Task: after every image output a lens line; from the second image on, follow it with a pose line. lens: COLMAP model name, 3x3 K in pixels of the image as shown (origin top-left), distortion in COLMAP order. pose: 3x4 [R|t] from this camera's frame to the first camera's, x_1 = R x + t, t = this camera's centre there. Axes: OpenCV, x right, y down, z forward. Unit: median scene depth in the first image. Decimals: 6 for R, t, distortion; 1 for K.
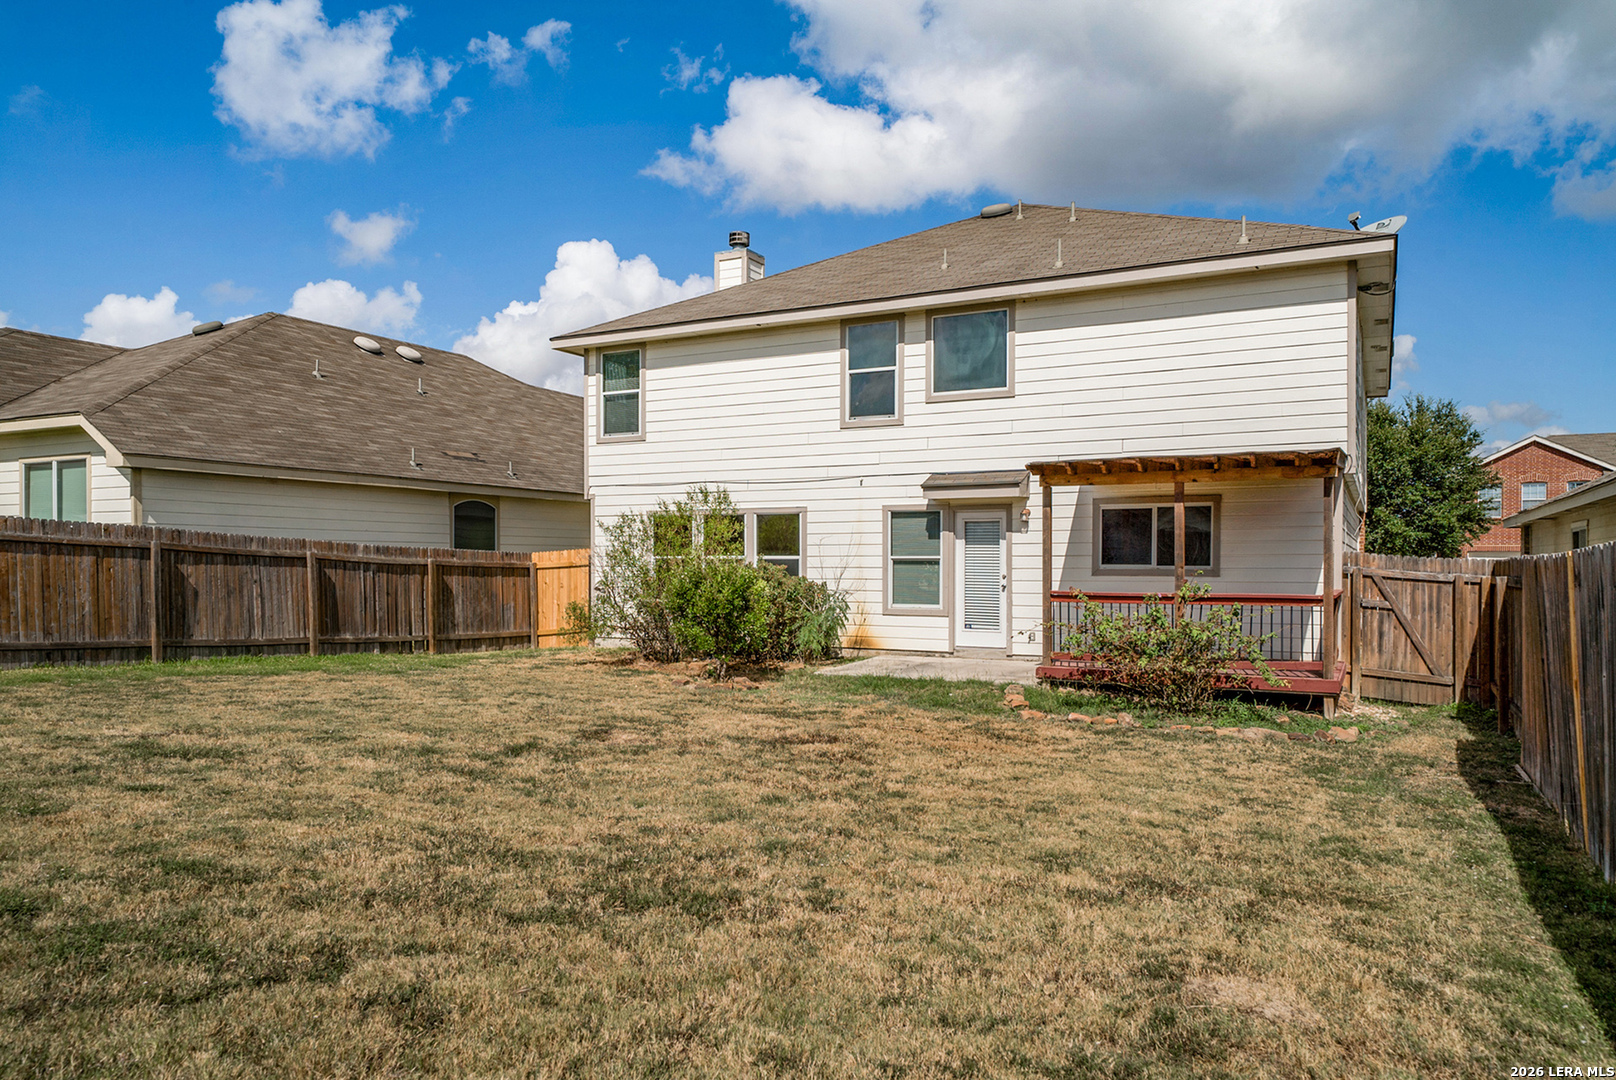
lens RADIAL K [[1098.8, 0, 805.6], [0, 1098.8, 584.1], [0, 0, 1]] dist [-0.000418, -0.000443]
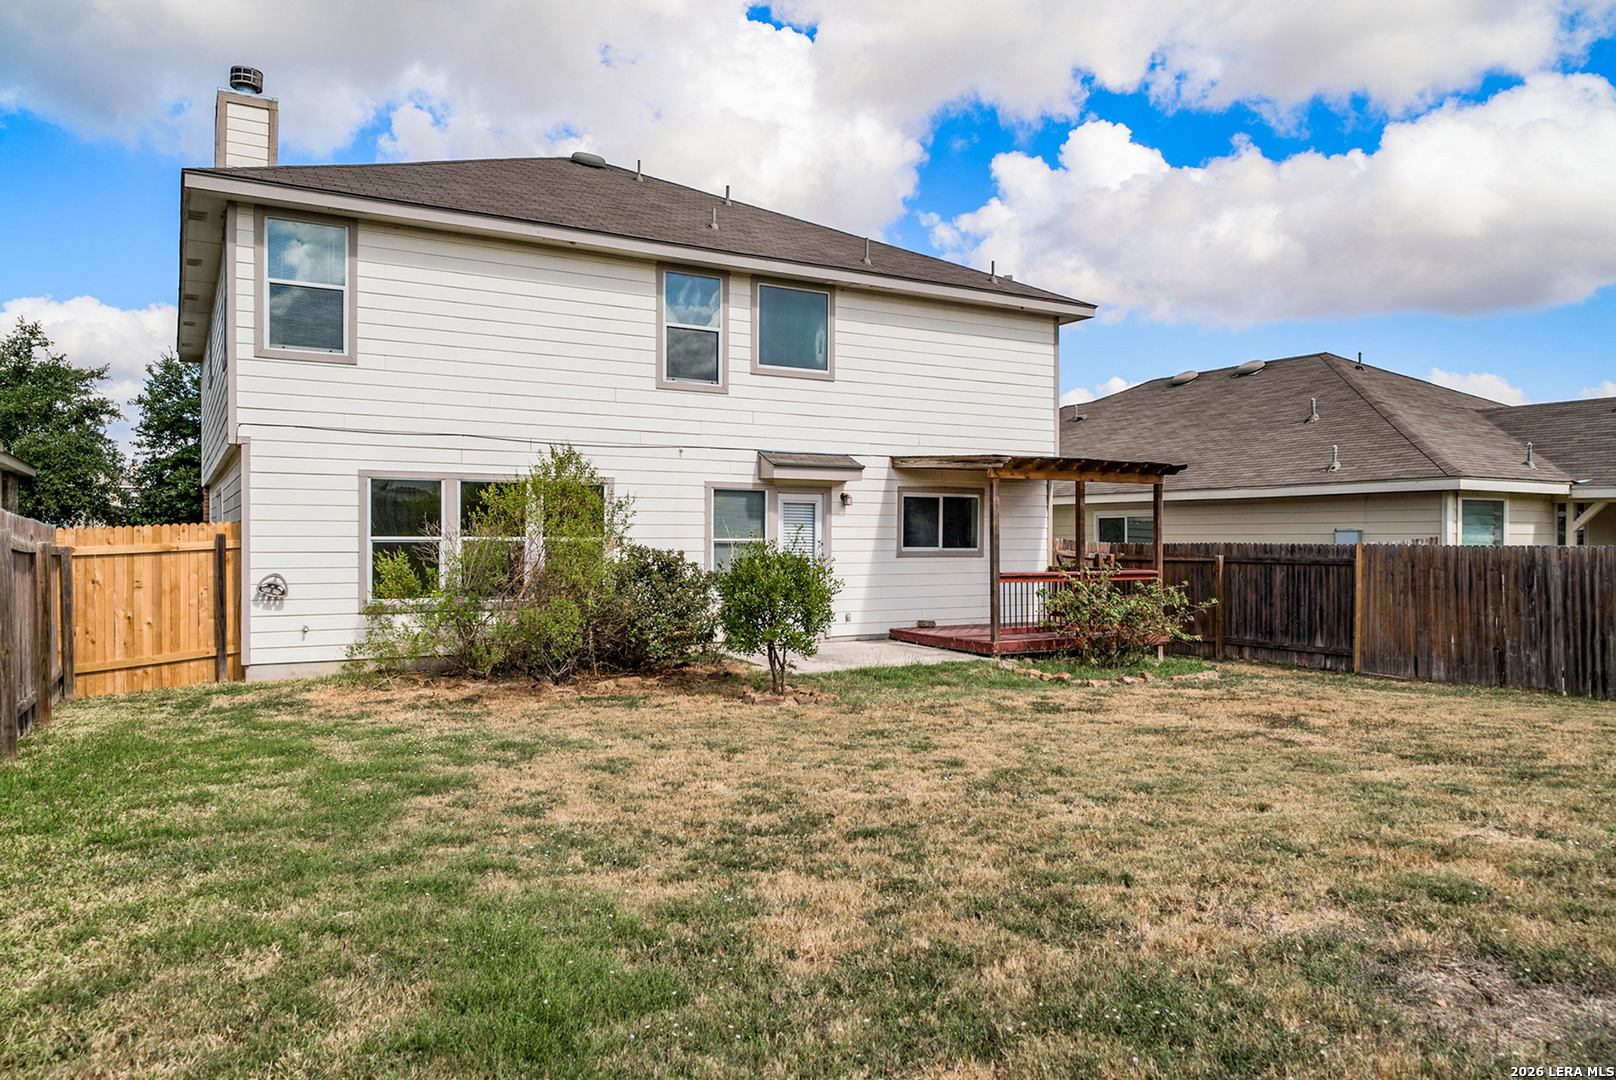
lens RADIAL K [[1085.2, 0, 808.0], [0, 1085.2, 540.0], [0, 0, 1]] dist [-0.000519, 0.000110]
pose [[0.529280, -0.000988, 0.848447, -0.637802], [0.012673, 0.999897, -0.006741, -0.017314], [-0.848353, 0.014320, 0.529238, 0.470415]]
